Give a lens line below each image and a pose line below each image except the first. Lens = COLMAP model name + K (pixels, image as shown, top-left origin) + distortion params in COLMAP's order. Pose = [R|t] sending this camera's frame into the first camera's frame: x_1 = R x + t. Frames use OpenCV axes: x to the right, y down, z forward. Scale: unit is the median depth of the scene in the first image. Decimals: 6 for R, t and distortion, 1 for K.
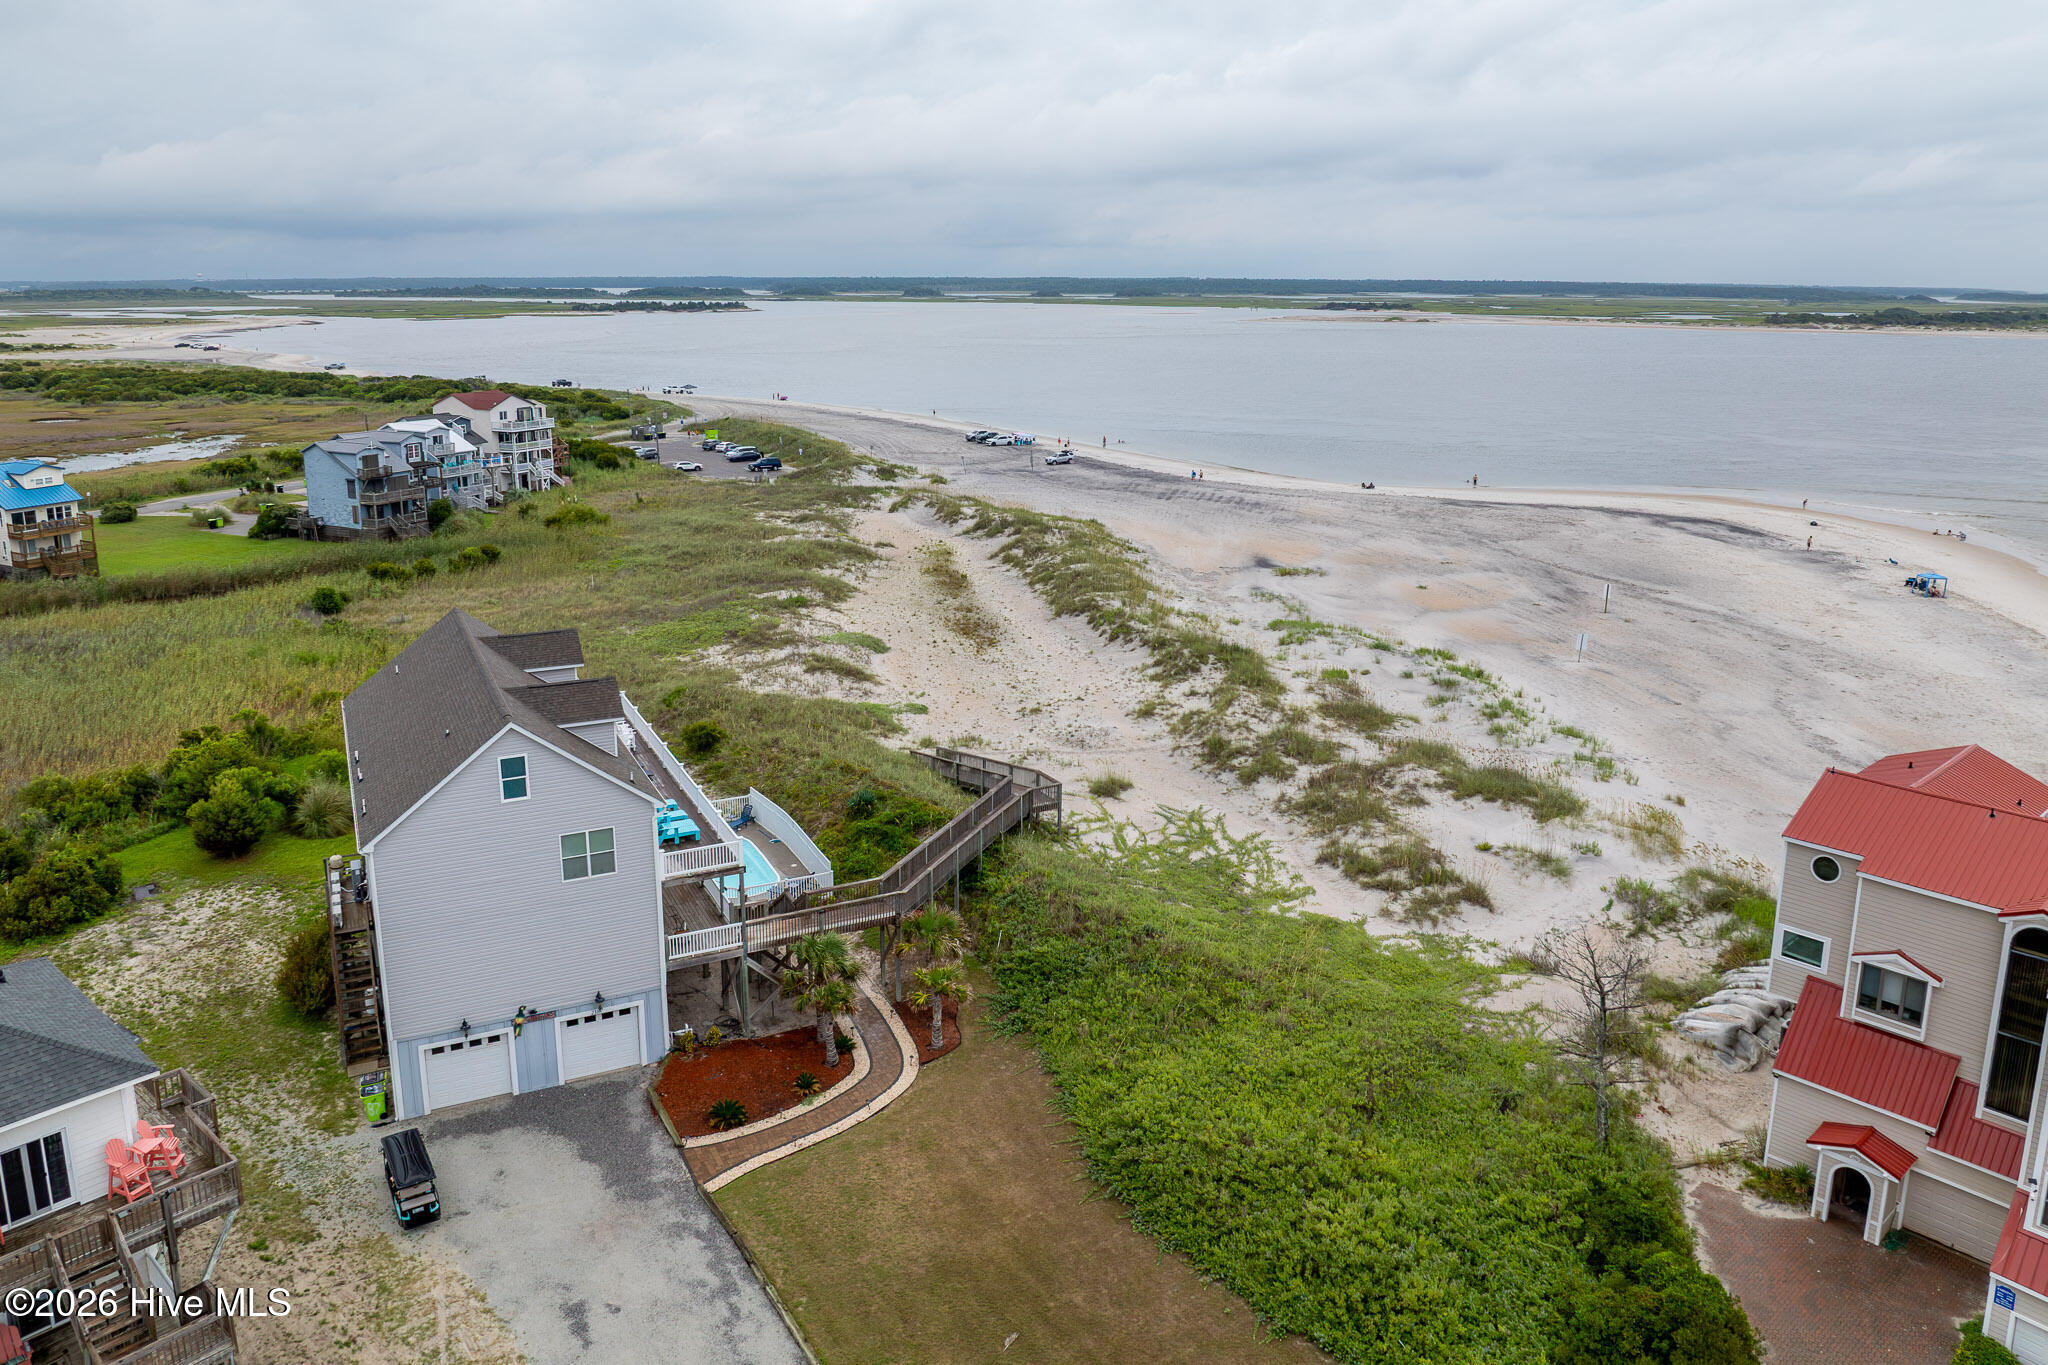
lens RADIAL K [[1455.7, 0, 1032.9], [0, 1455.7, 576.2], [0, 0, 1]] dist [-0.036790, 0.003279]
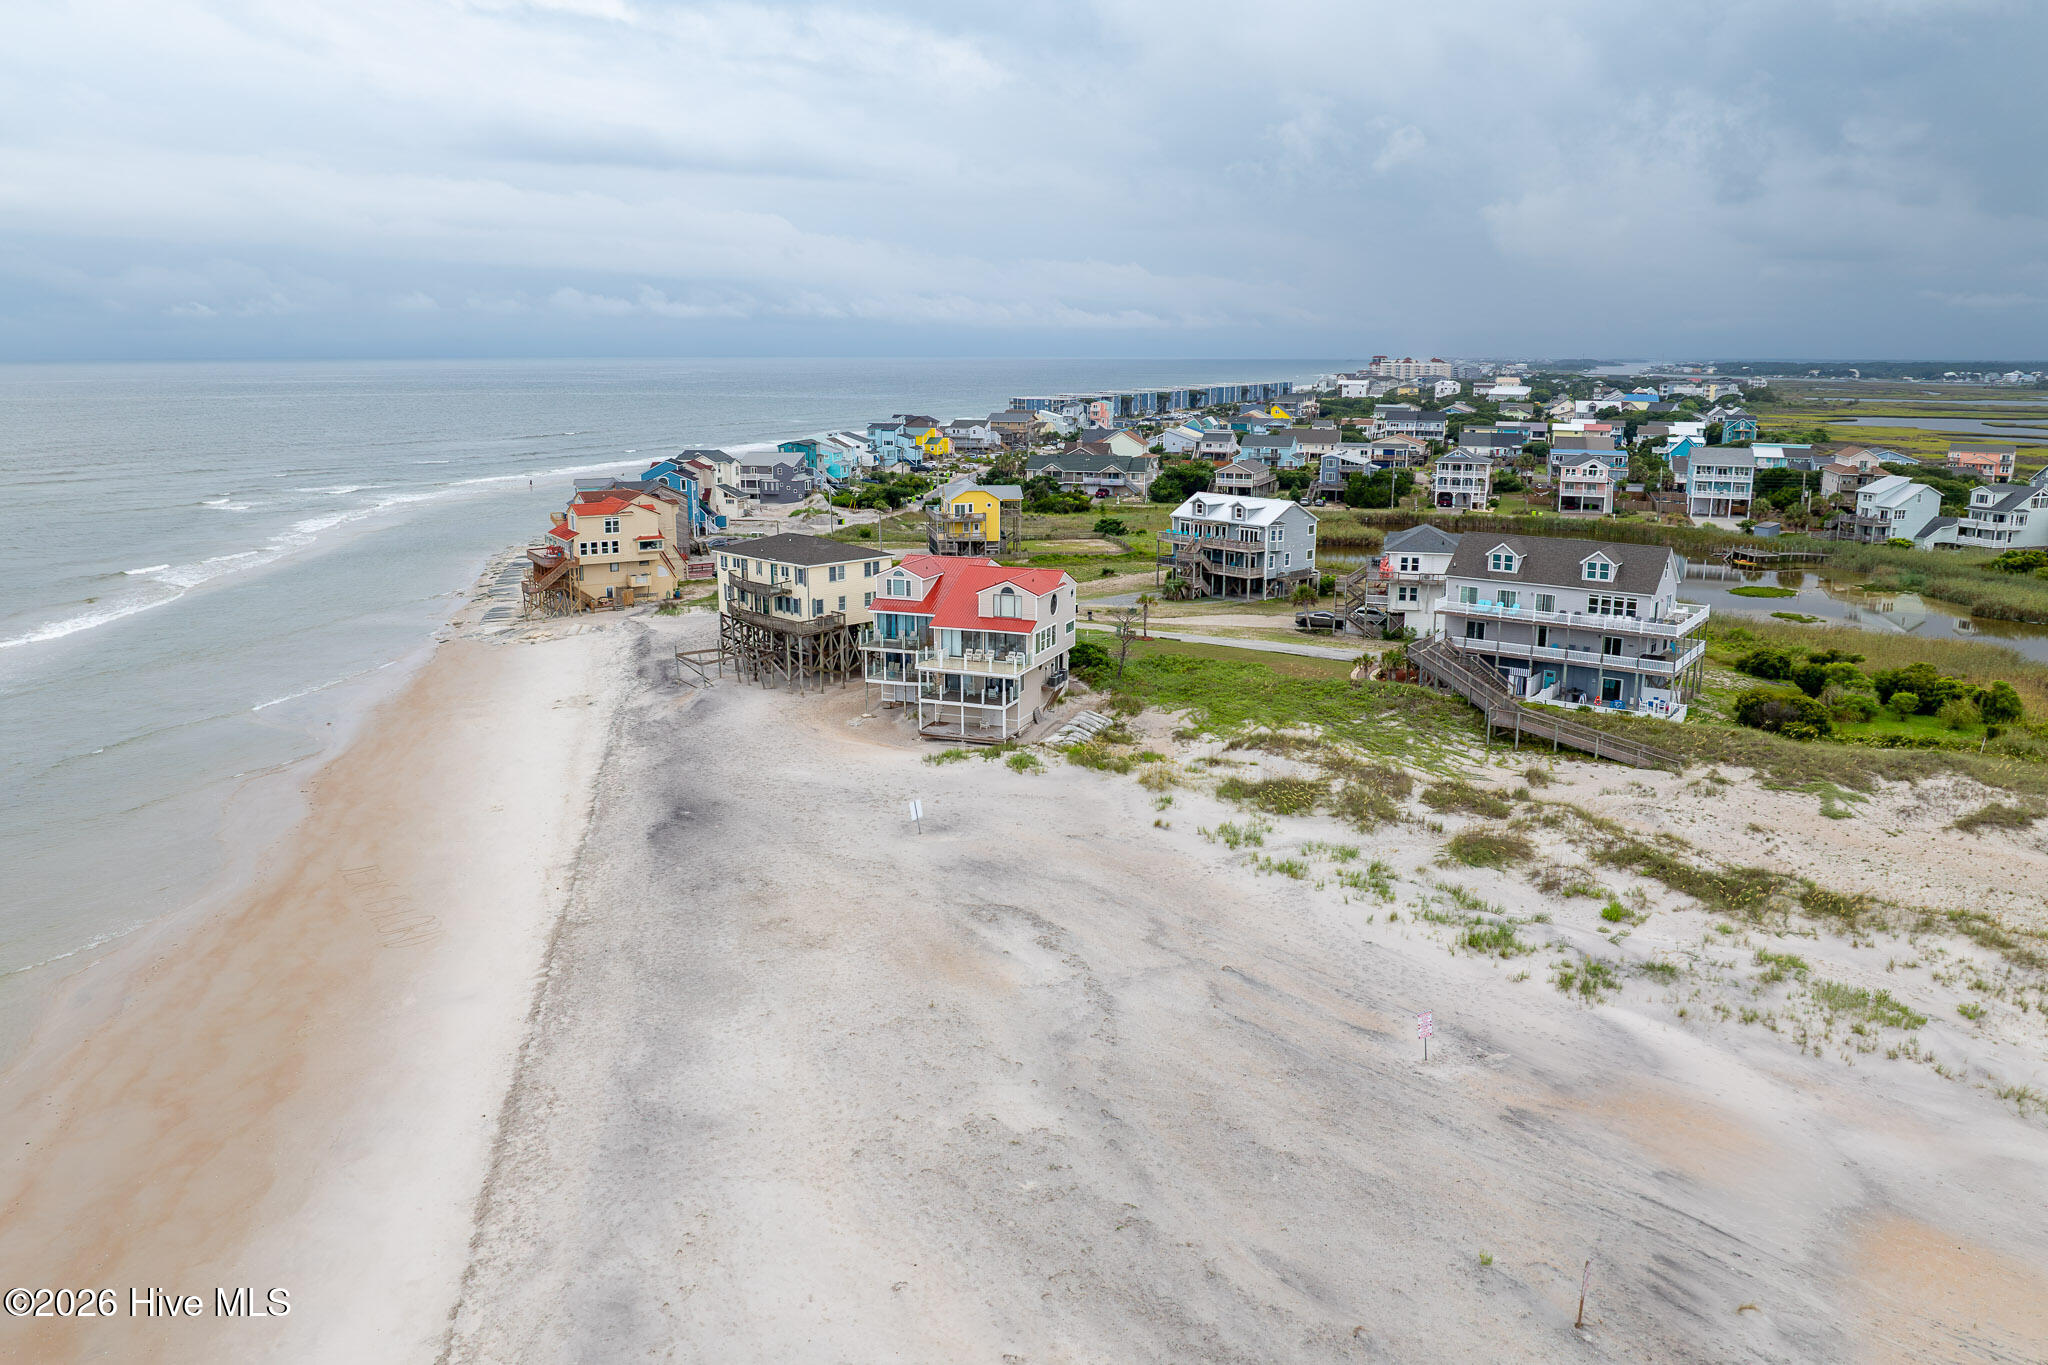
lens RADIAL K [[1455.7, 0, 1030.6], [0, 1455.7, 679.2], [0, 0, 1]] dist [-0.036790, 0.003279]
pose [[-0.885435, 0.096026, -0.454735, 1.601989], [-0.100362, 0.915833, 0.388815, -0.609954], [0.453798, 0.389908, -0.801273, 2.781902]]
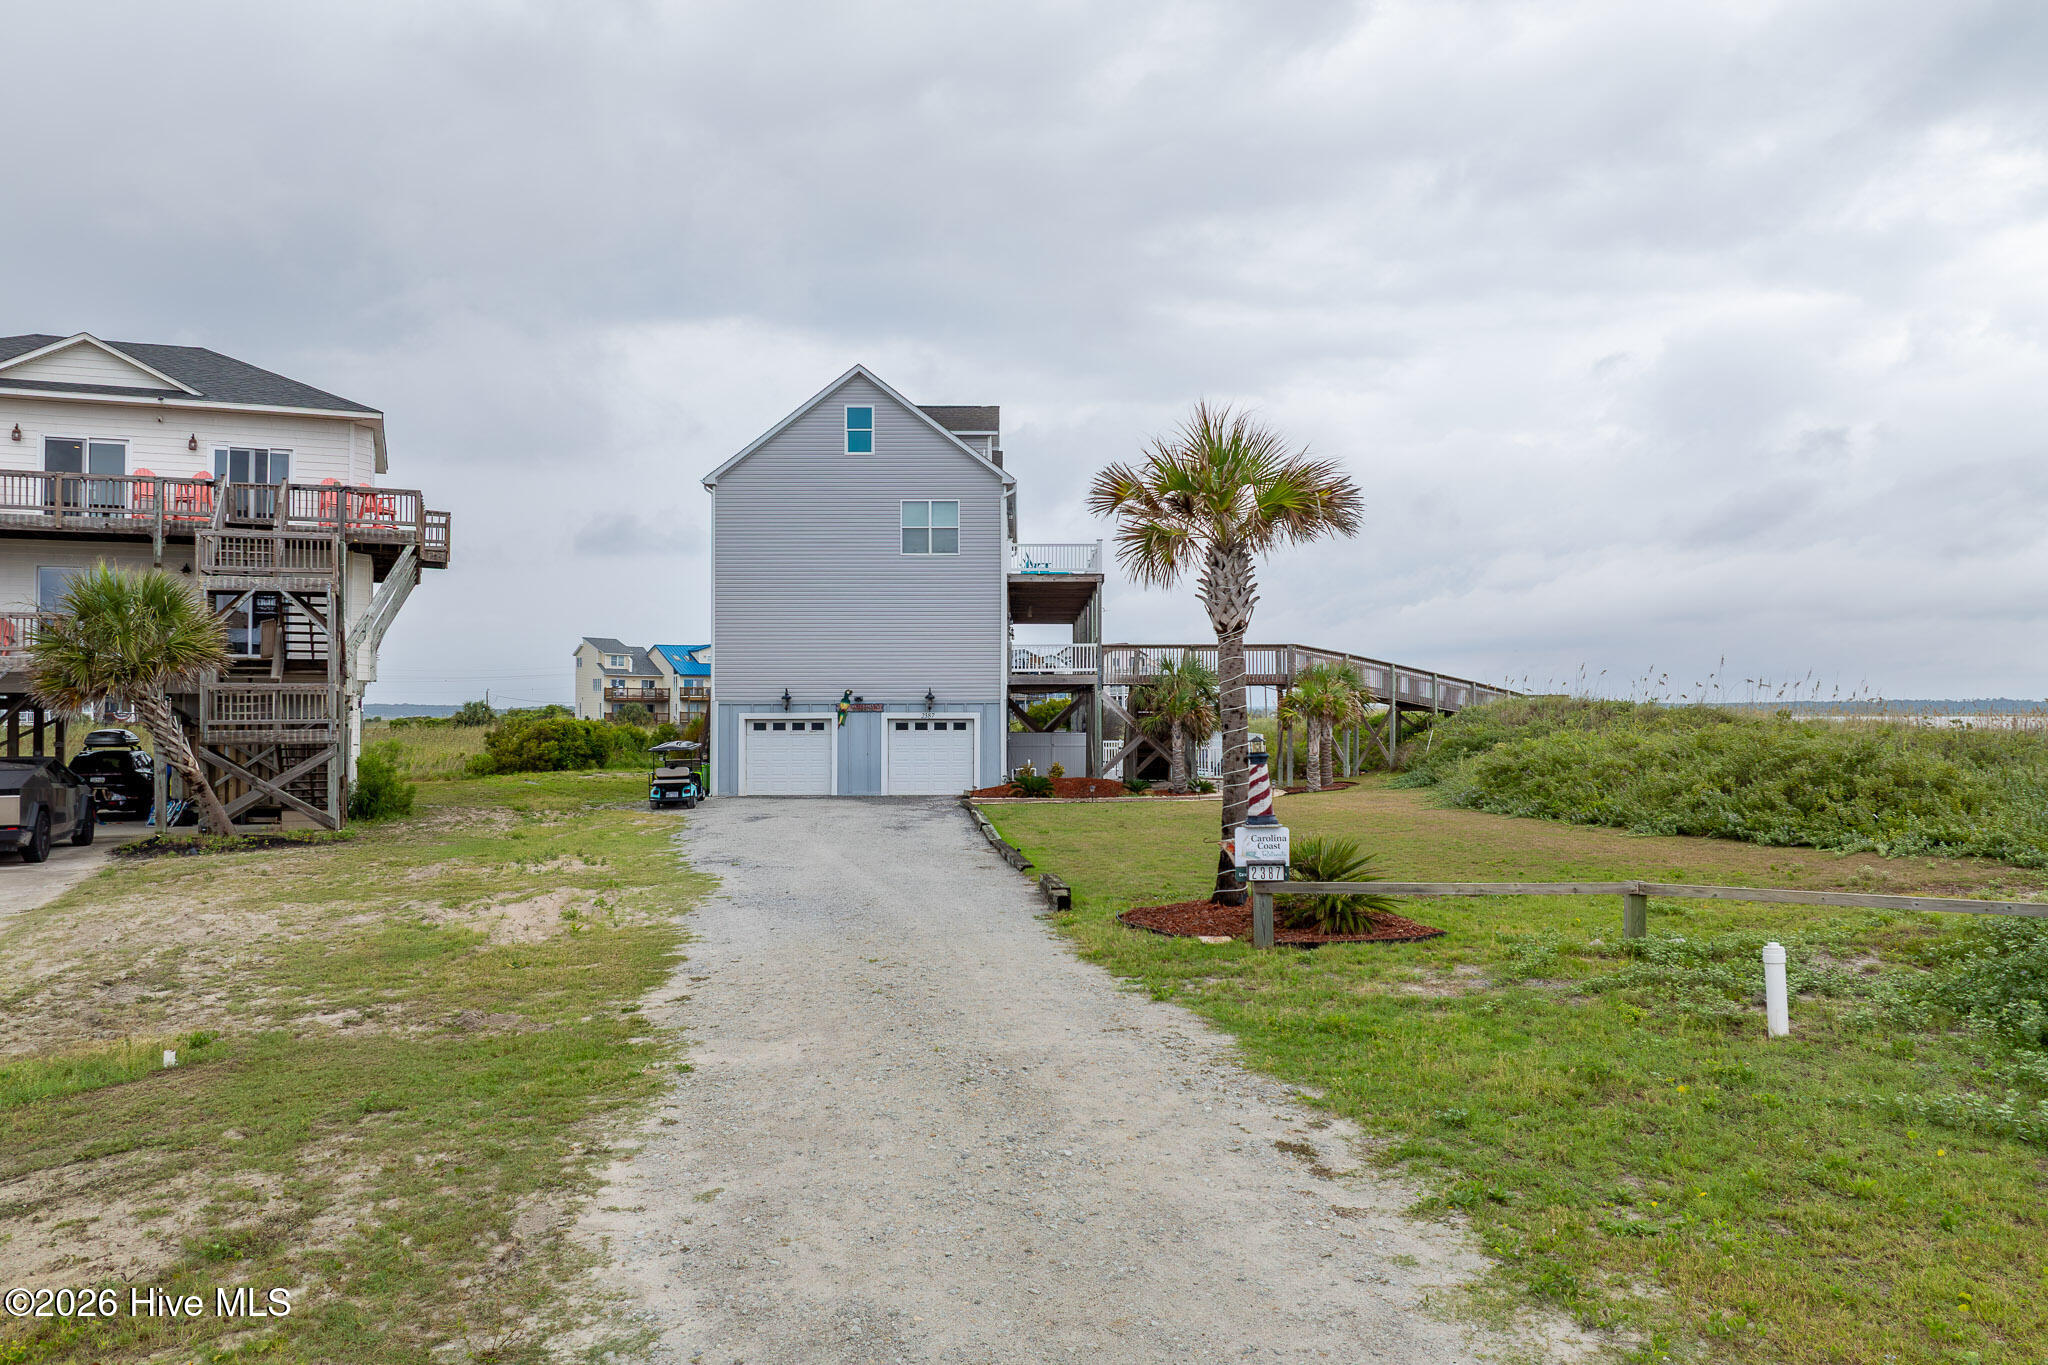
lens RADIAL K [[1455.7, 0, 1033.9], [0, 1455.7, 646.3], [0, 0, 1]] dist [-0.036790, 0.003279]
pose [[0.898111, -0.025615, -0.439023, 0.146742], [-0.083300, 0.970321, -0.227020, 0.447949], [0.431808, 0.240459, 0.869322, 0.237326]]
